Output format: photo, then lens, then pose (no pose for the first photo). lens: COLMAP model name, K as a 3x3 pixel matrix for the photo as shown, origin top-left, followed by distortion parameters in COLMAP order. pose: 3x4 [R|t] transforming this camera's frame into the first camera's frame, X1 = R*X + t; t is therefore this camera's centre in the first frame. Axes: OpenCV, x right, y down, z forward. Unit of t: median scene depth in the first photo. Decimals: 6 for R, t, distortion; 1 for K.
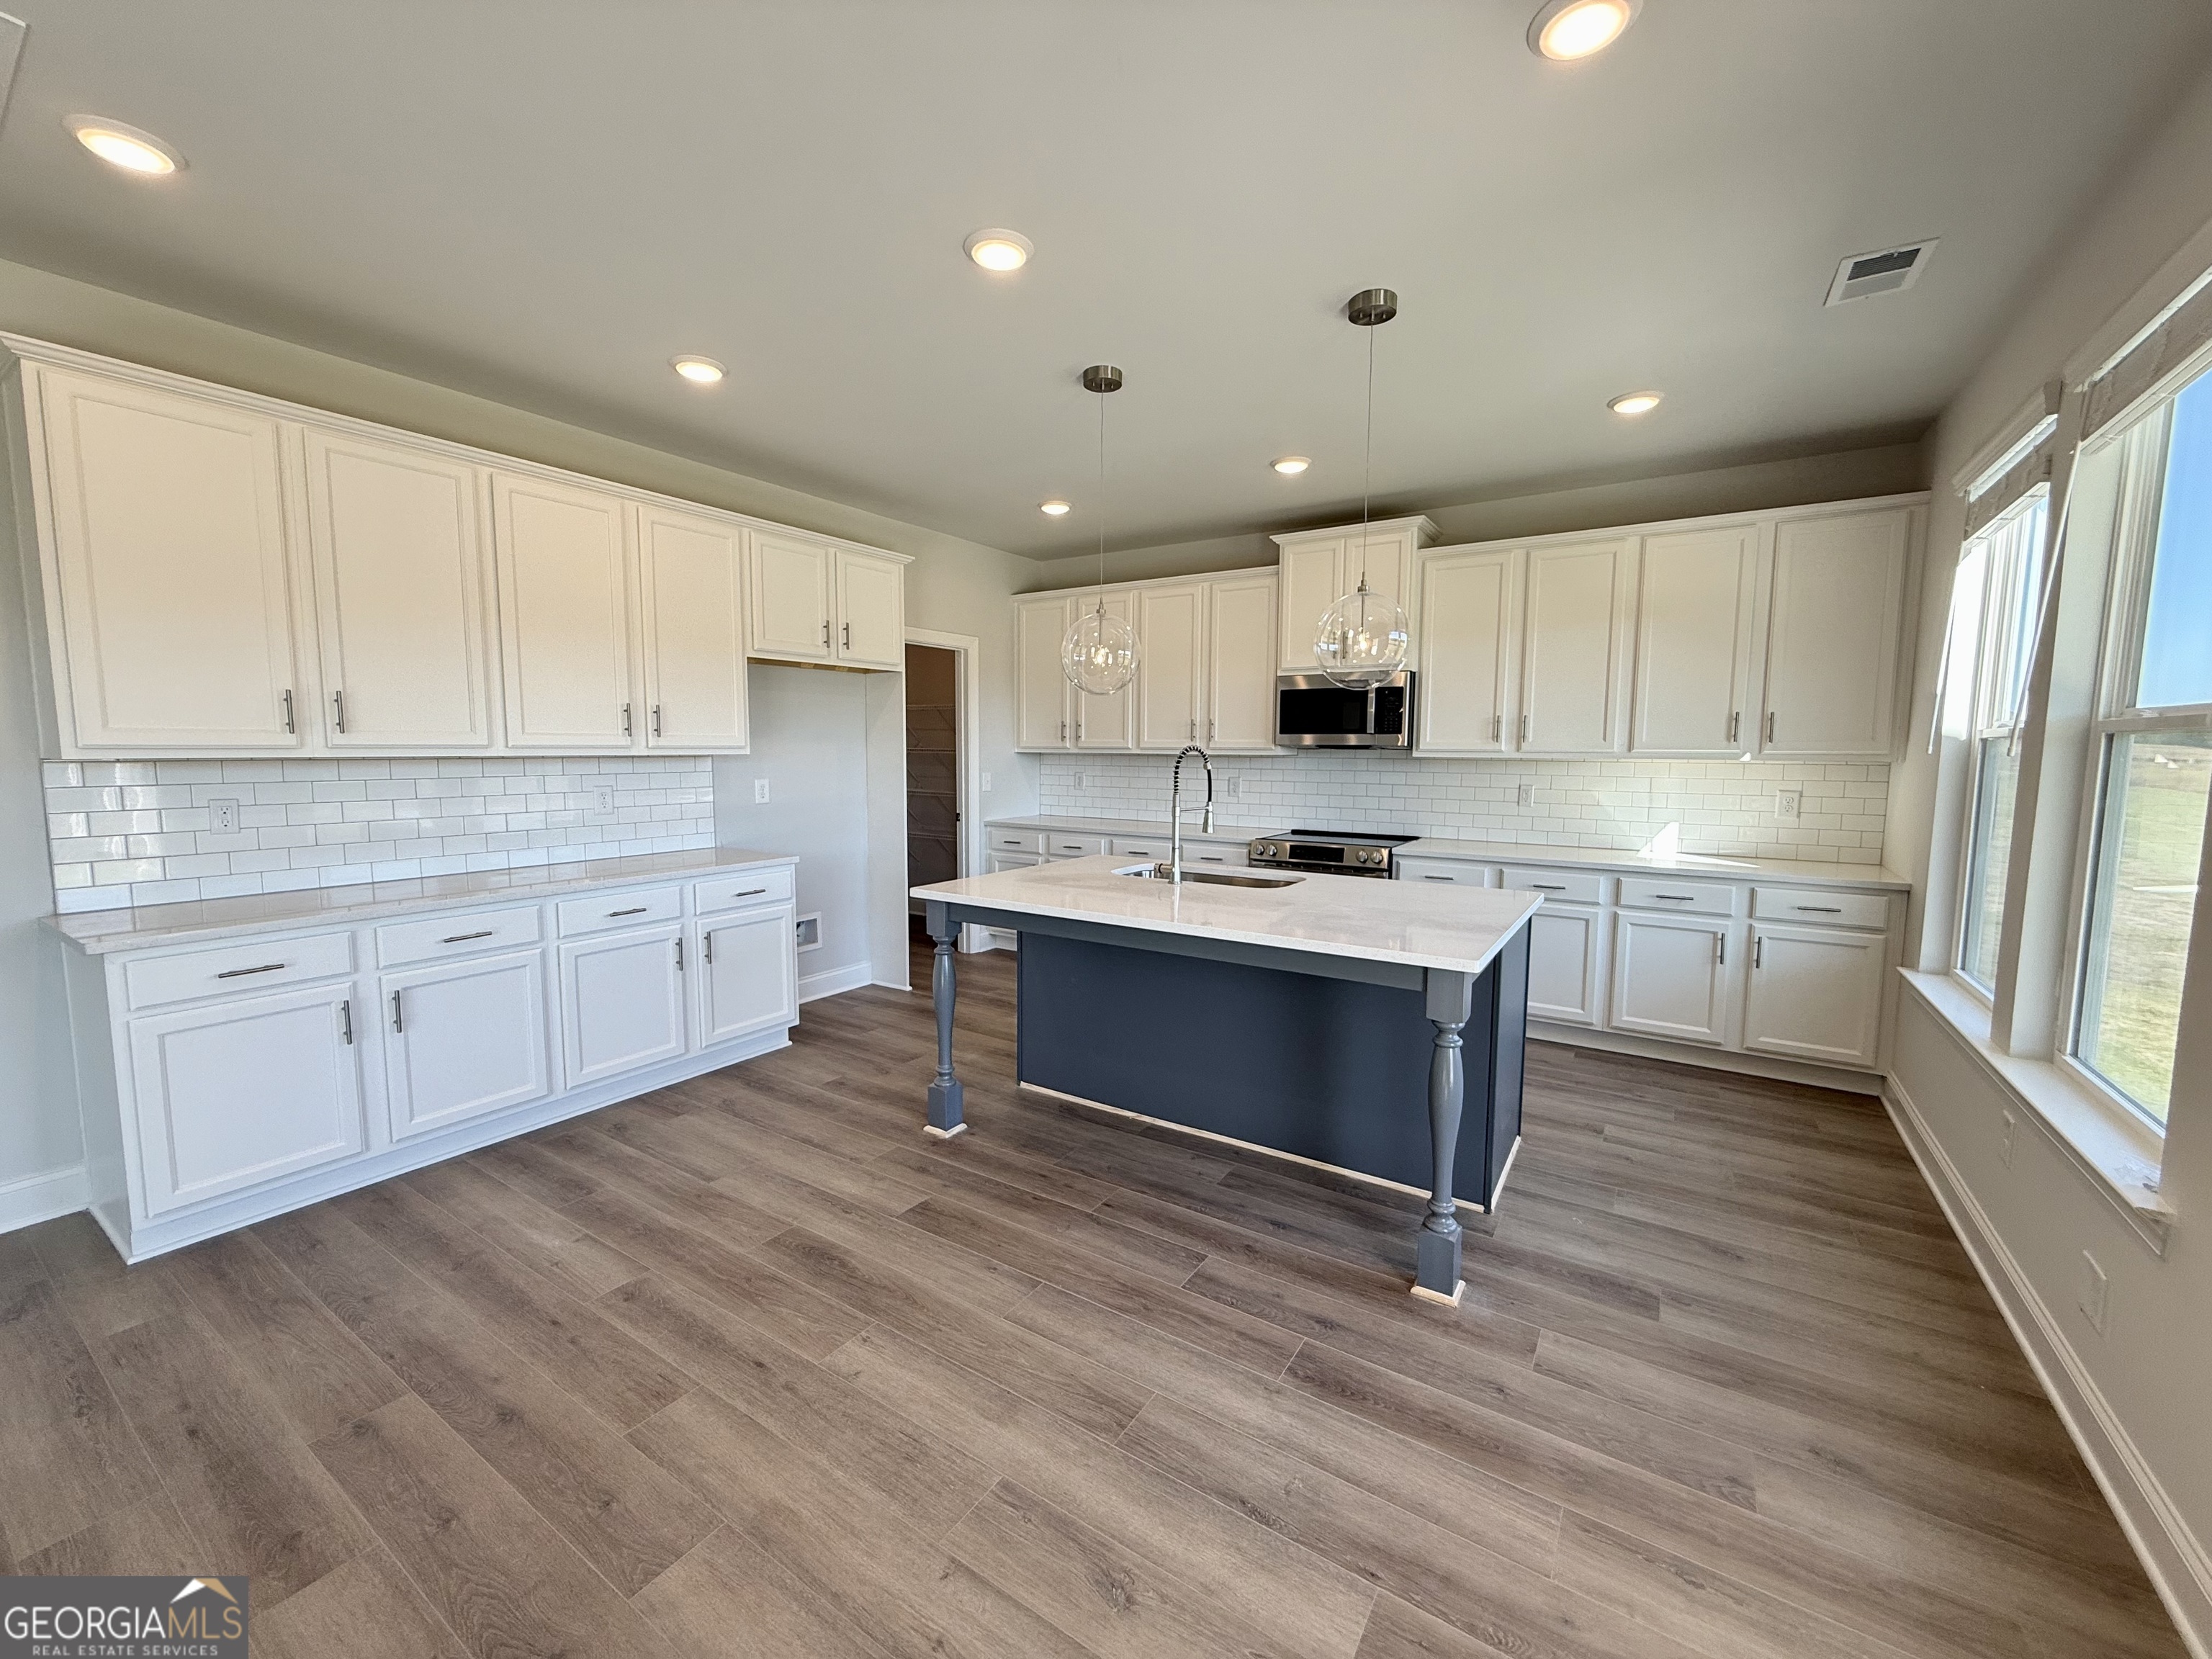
lens RADIAL K [[880.9, 0, 1100.7], [0, 880.9, 826.7], [0, 0, 1]] dist [0.000696, 0.000115]
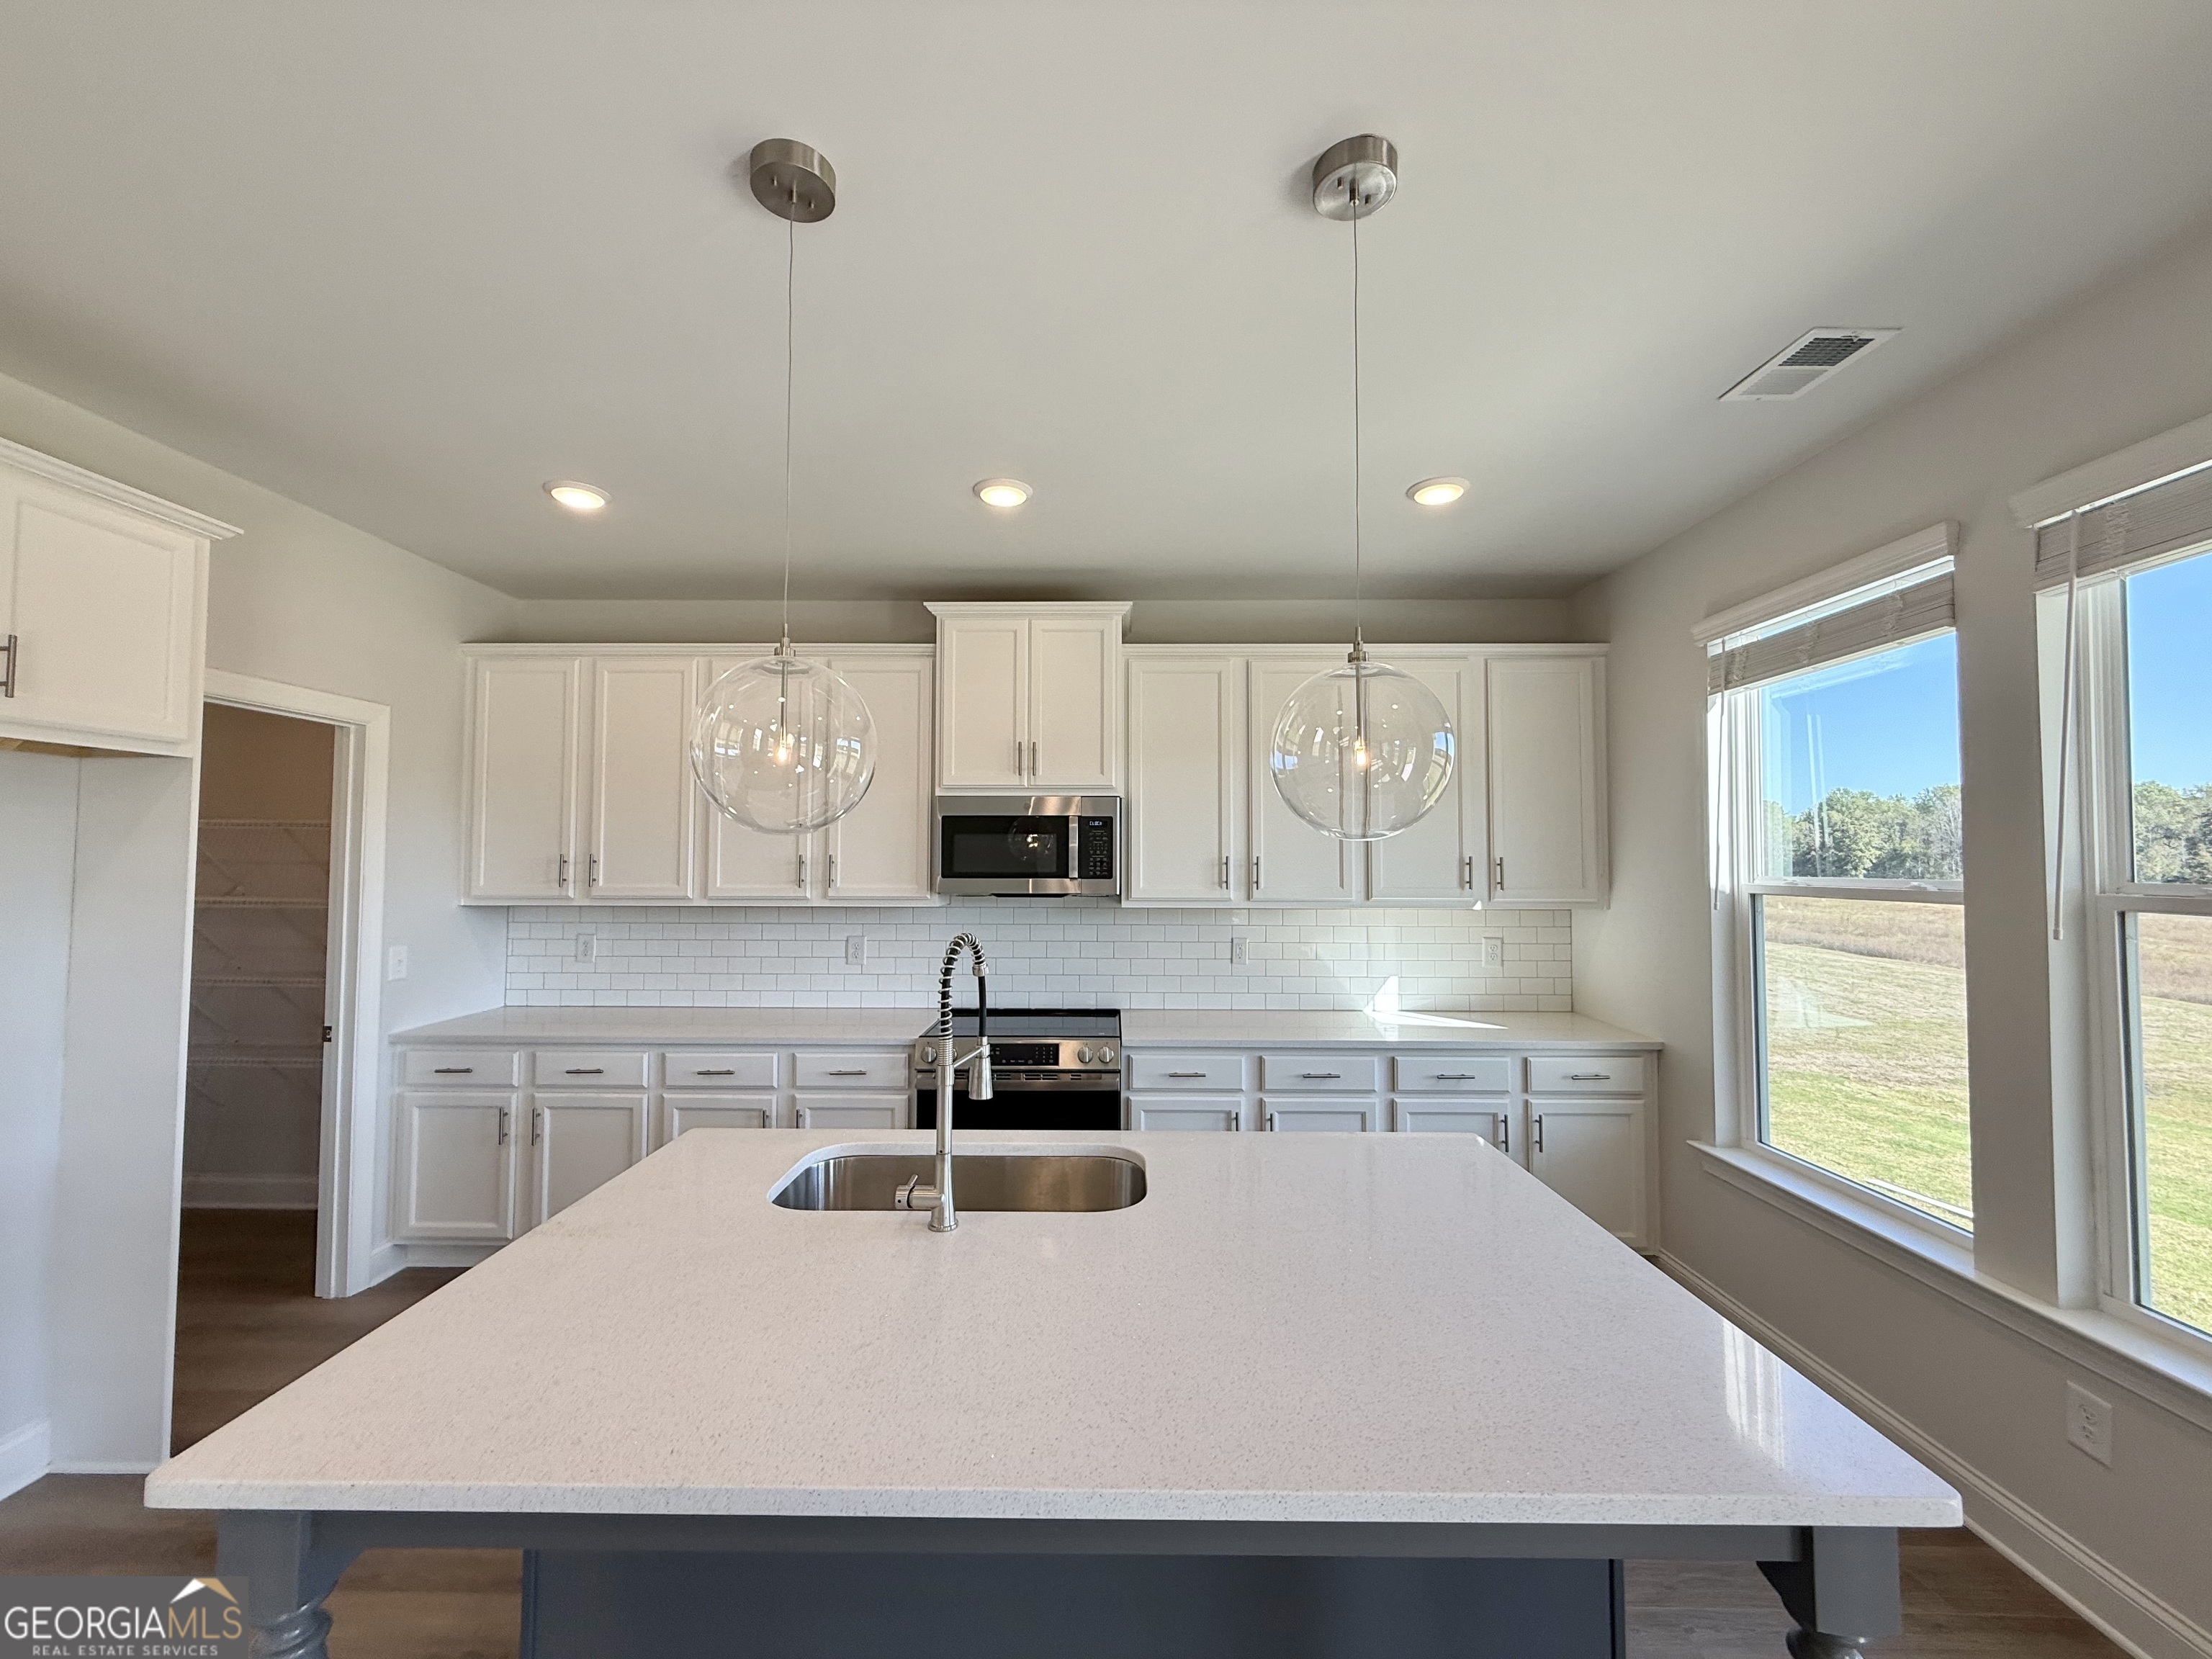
lens RADIAL K [[880.9, 0, 1100.7], [0, 880.9, 826.7], [0, 0, 1]] dist [0.000696, 0.000115]
pose [[0.841761, 0.017871, 0.539554, -0.098071], [0.051305, 0.992280, -0.112908, -0.085466], [-0.537406, 0.122723, 0.834346, 0.489422]]
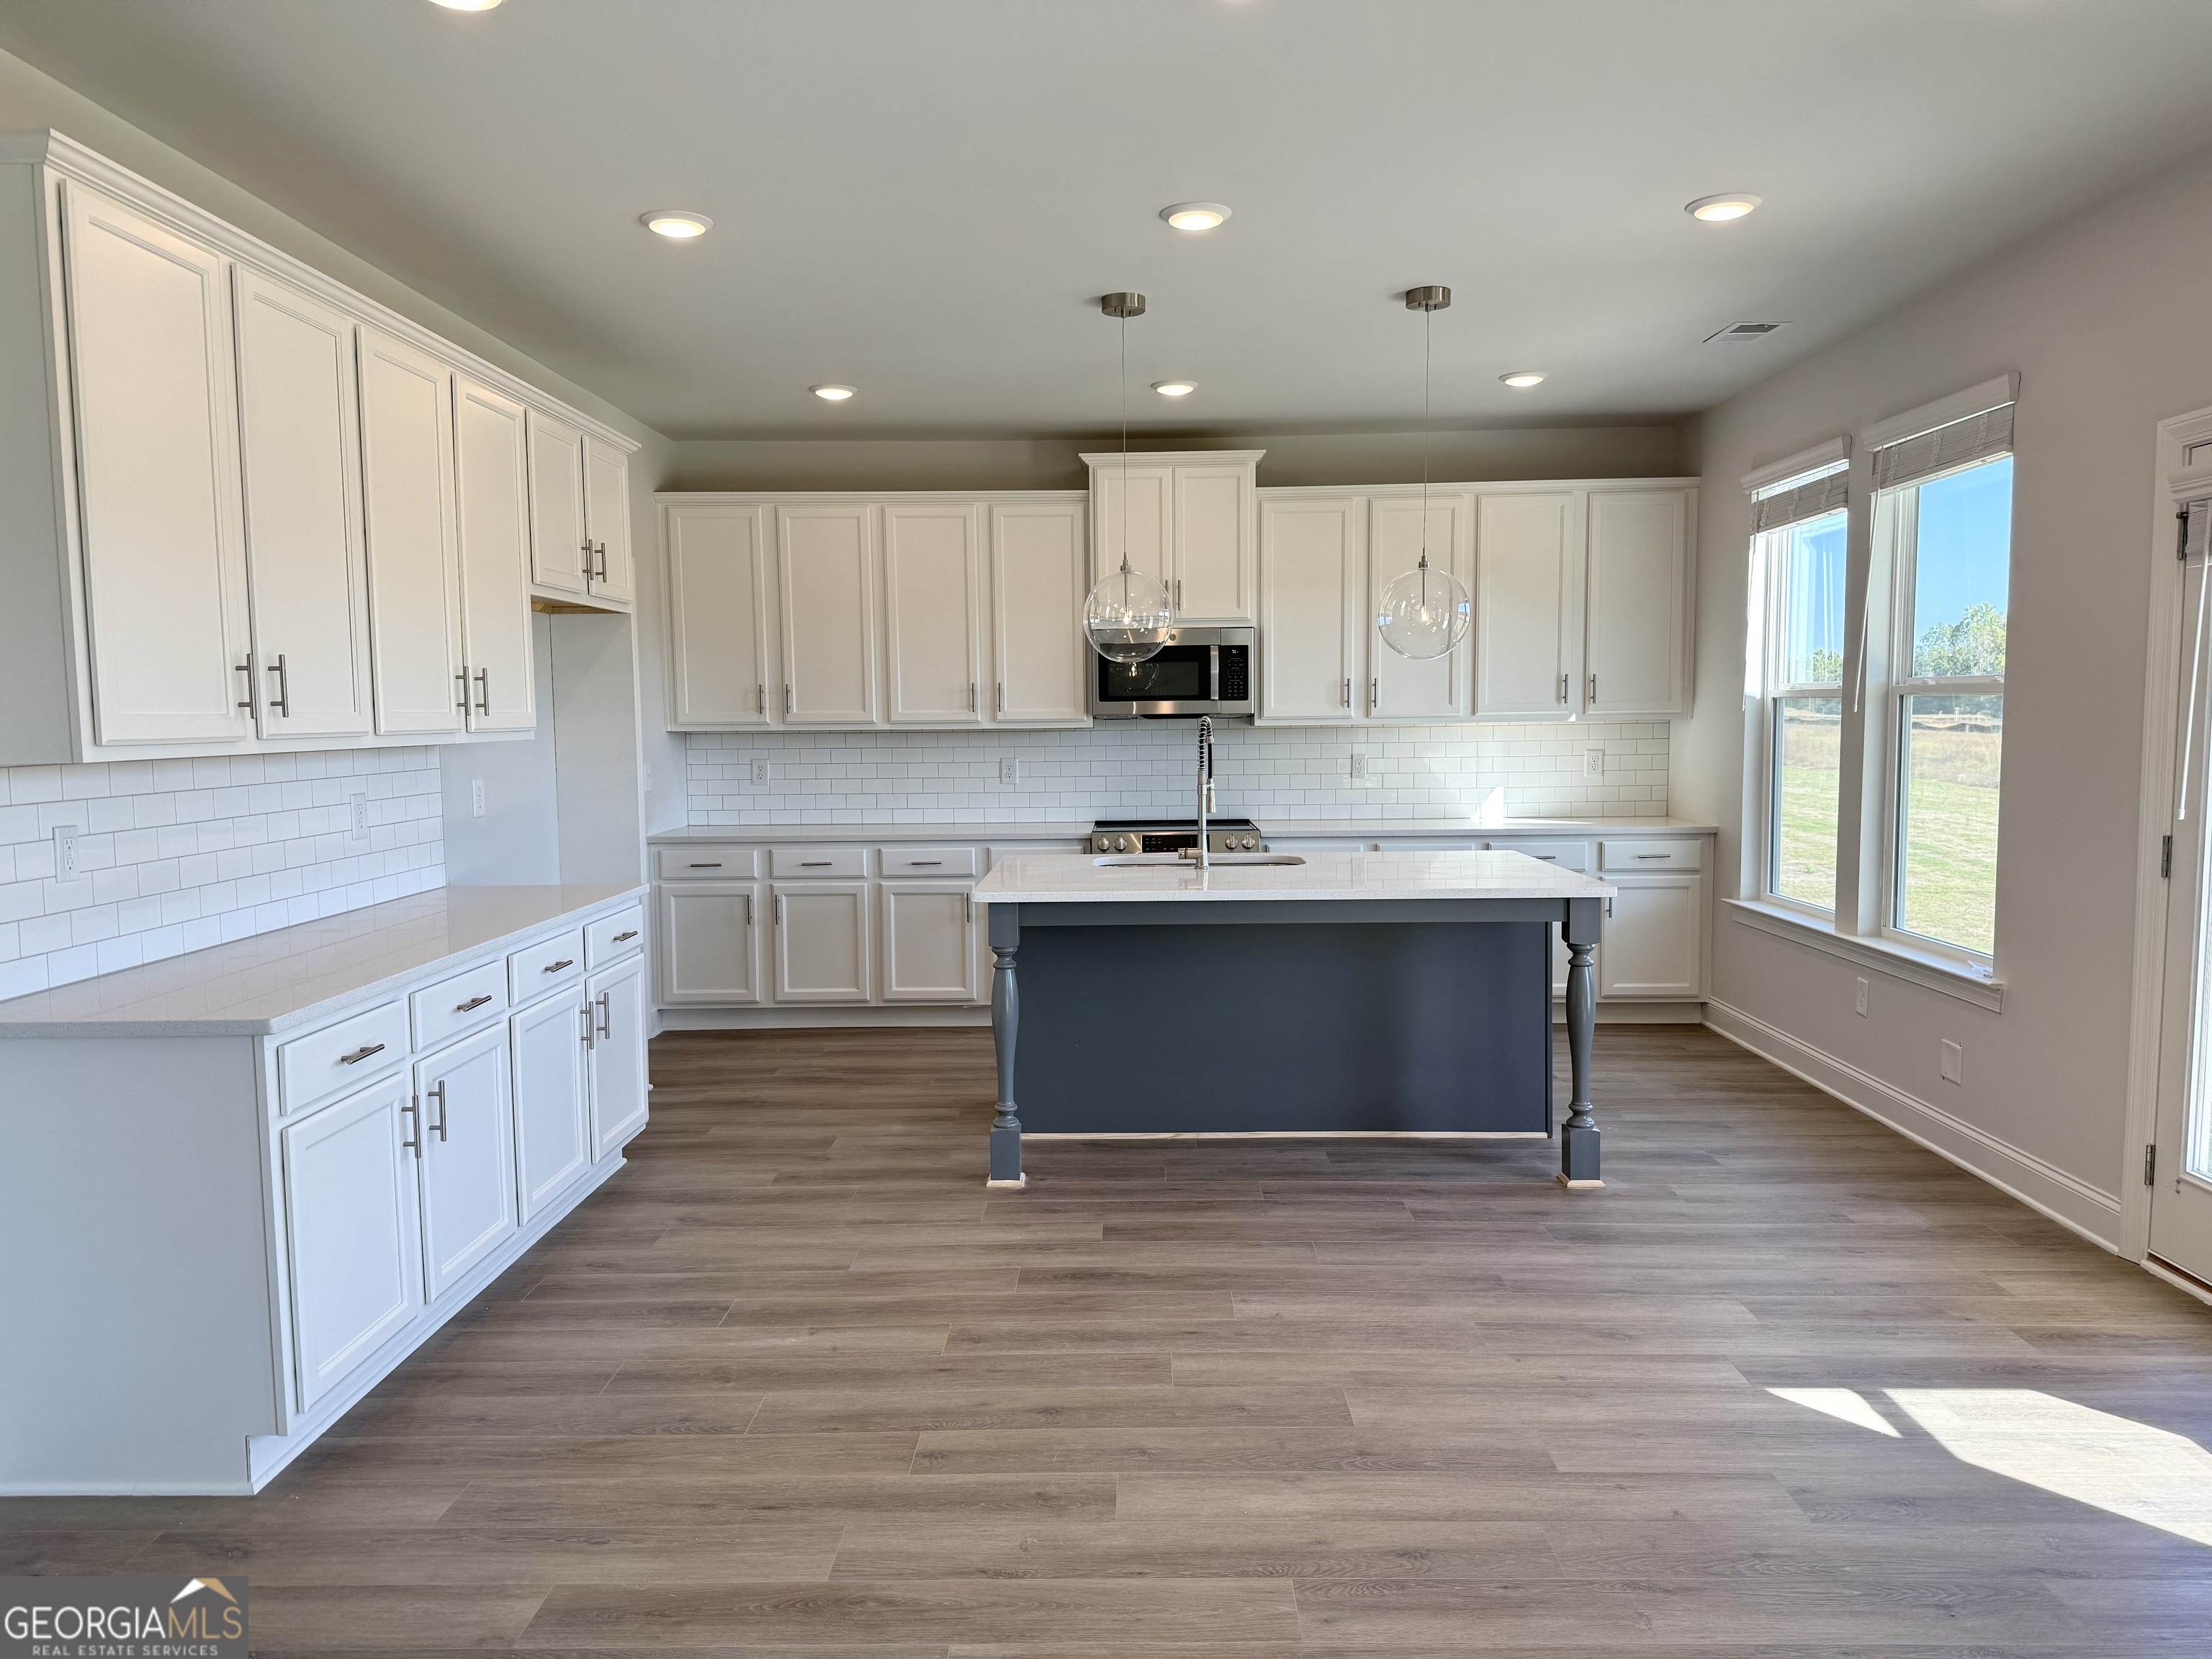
lens RADIAL K [[1538.9, 0, 1106.0], [0, 1538.9, 829.5], [0, 0, 1]] dist [0.182336, -0.361095]
pose [[0.844301, -0.055938, 0.532942, -0.782138], [0.064997, 0.997884, 0.001769, 0.013876], [-0.531913, 0.033146, 0.846150, -0.272192]]
